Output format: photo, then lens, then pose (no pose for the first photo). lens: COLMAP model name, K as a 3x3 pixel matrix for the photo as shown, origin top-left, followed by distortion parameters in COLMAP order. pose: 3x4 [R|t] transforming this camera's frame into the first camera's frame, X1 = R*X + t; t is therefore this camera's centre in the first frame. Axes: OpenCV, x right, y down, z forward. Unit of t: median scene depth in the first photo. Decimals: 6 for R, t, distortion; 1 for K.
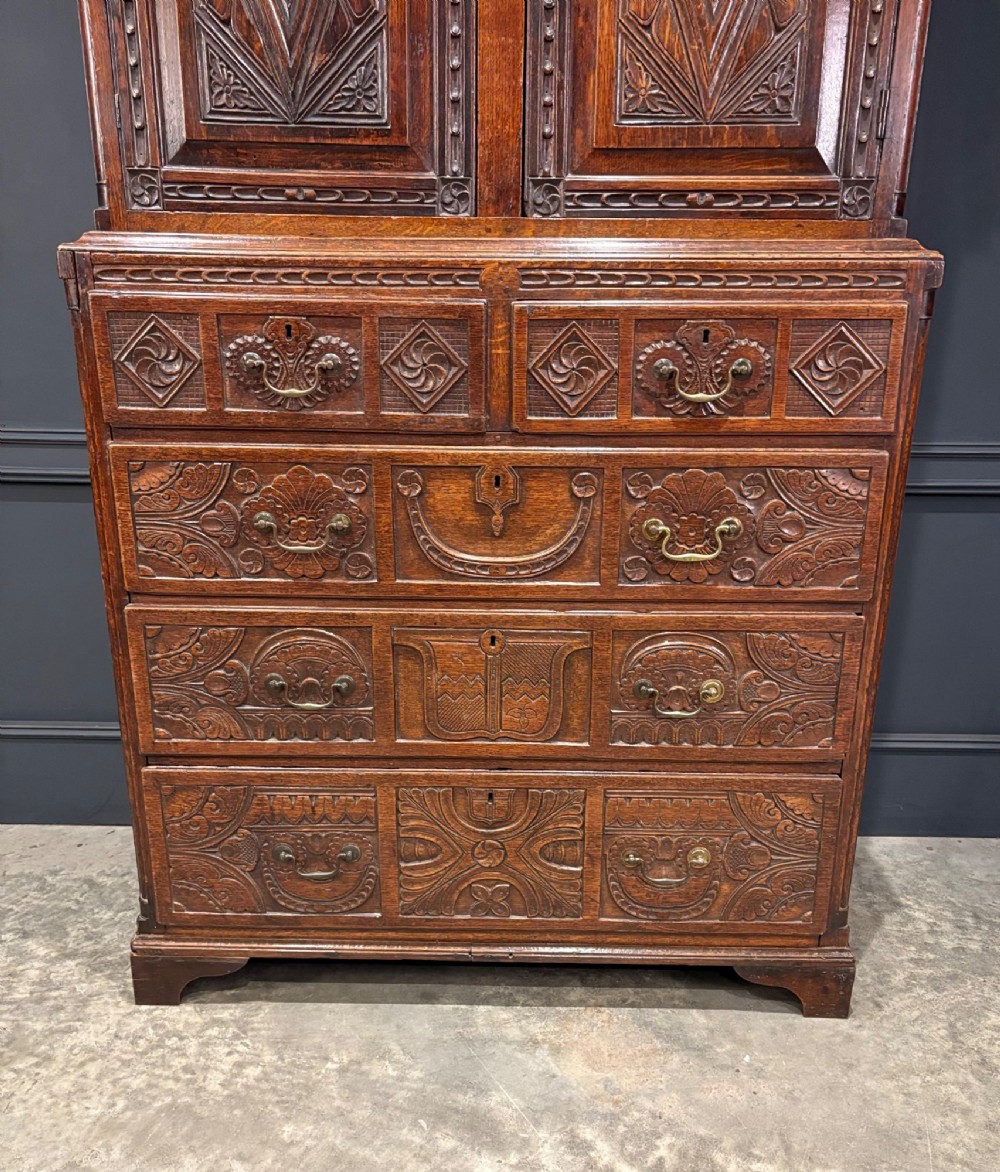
lens RADIAL K [[1012.3, 0, 513.8], [0, 1012.3, 643.8], [0, 0, 1]] dist [0.067108, -0.075595]
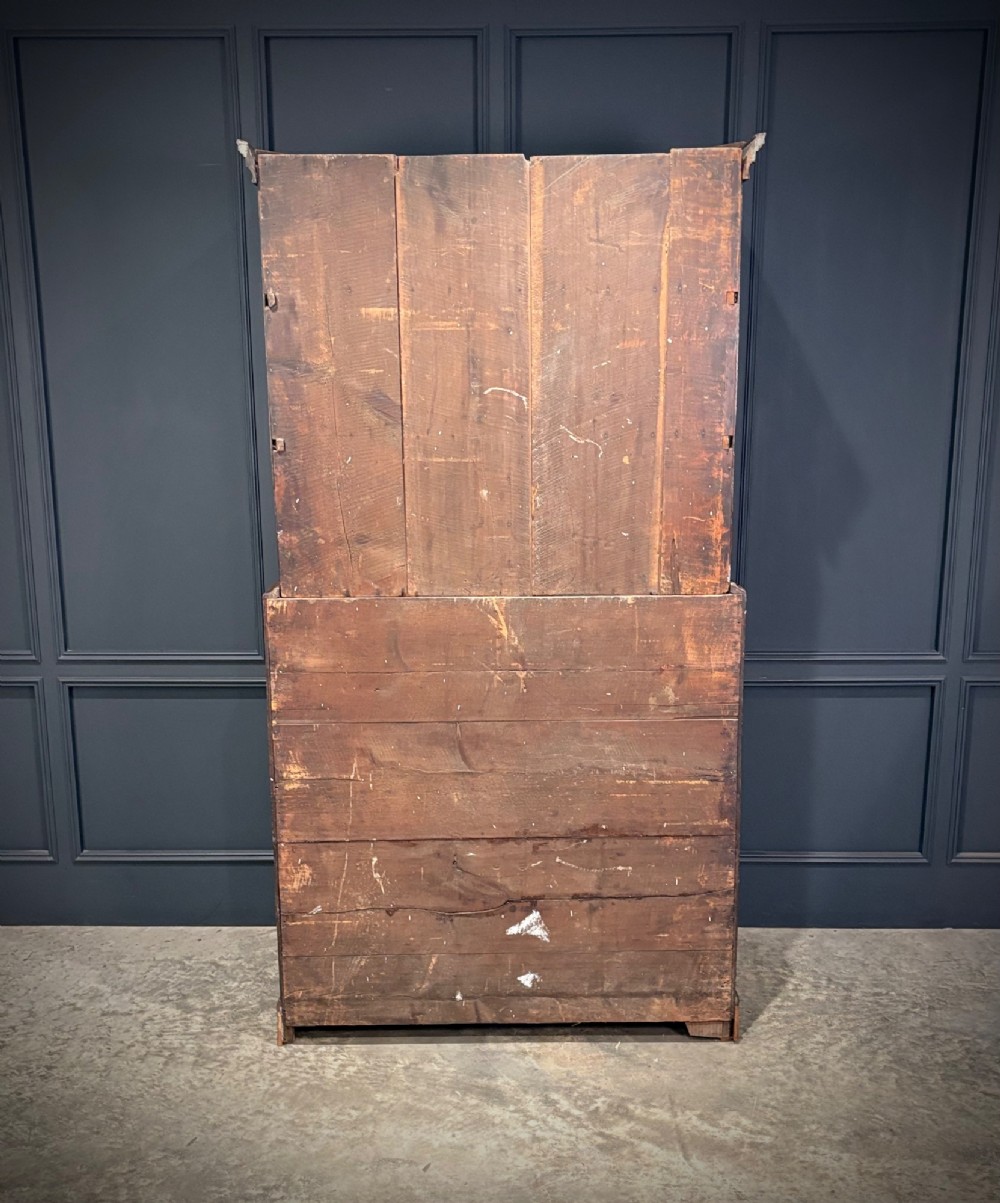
lens RADIAL K [[1134.4, 0, 493.0], [0, 1134.4, 653.1], [0, 0, 1]] dist [0.010703, 0.000000]
pose [[0.999820, -0.014491, -0.012258, 0.002281], [0.013449, 0.996604, -0.081232, -0.097217], [0.013394, 0.081053, 0.996620, -0.892261]]
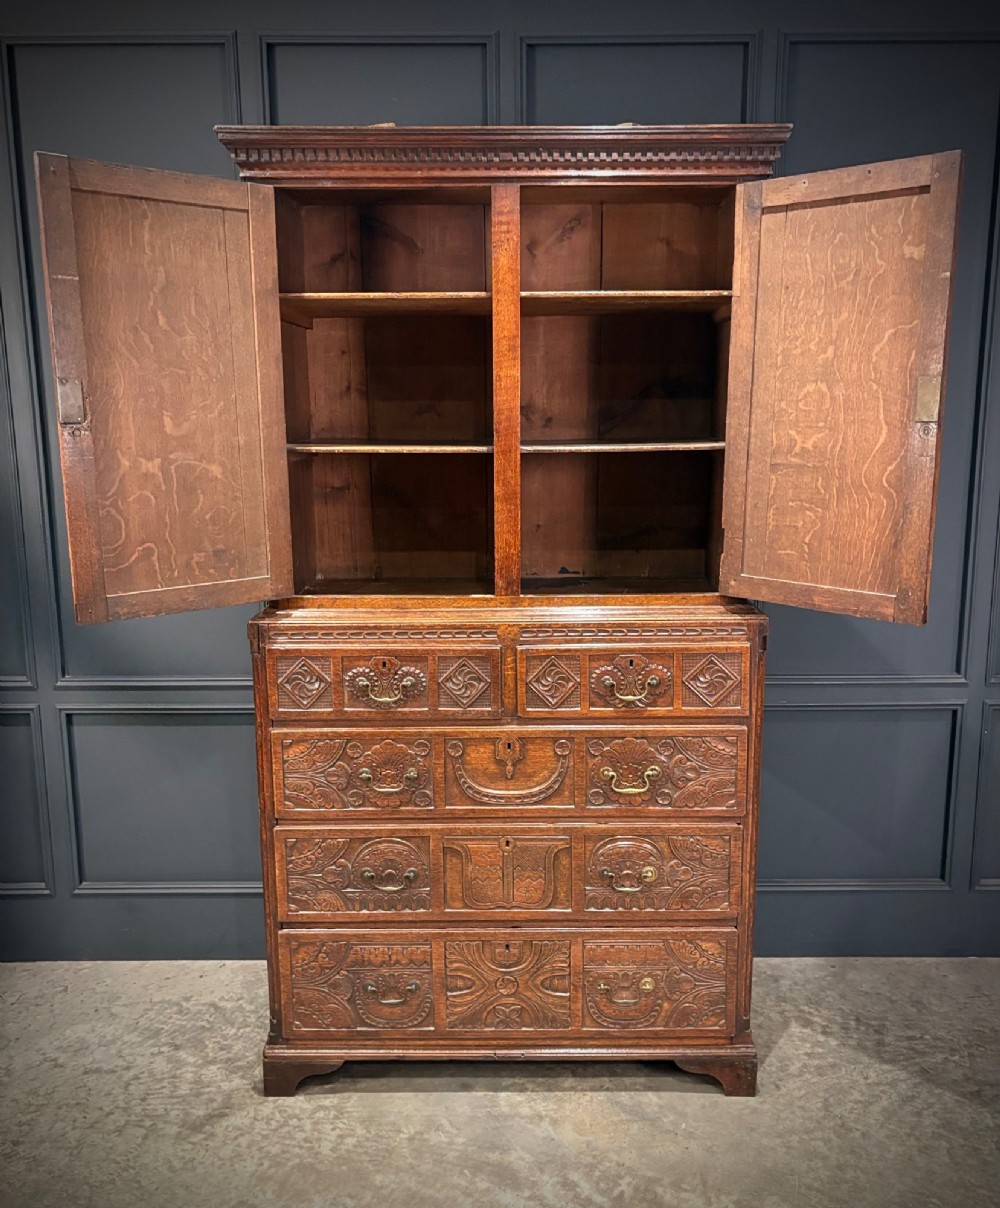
lens RADIAL K [[976.5, 0, 522.8], [0, 976.5, 621.3], [0, 0, 1]] dist [0.064669, -0.062939]
pose [[0.999834, -0.017775, 0.004050, 0.002961], [0.018133, 0.992554, -0.120446, -0.160052], [-0.001878, 0.120499, 0.992712, -0.540215]]
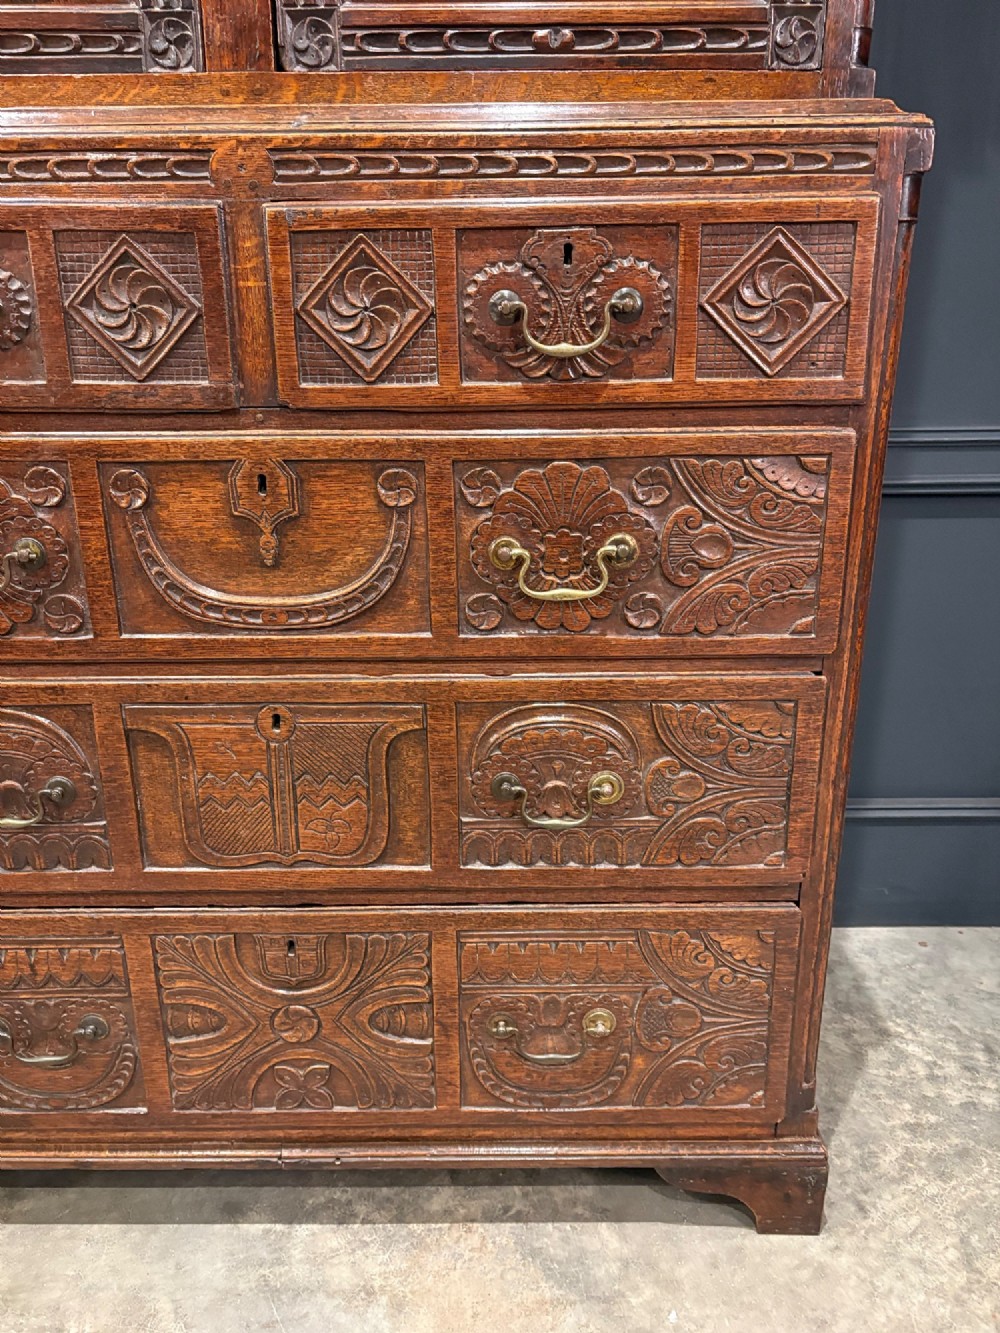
lens RADIAL K [[1037.4, 0, 486.8], [0, 1037.4, 643.9], [0, 0, 1]] dist [0.074694, -0.080554]
pose [[0.999804, -0.019313, 0.004347, 0.115238], [0.019358, 0.999756, -0.010624, -0.044155], [-0.004140, 0.010706, 0.999934, 0.304916]]
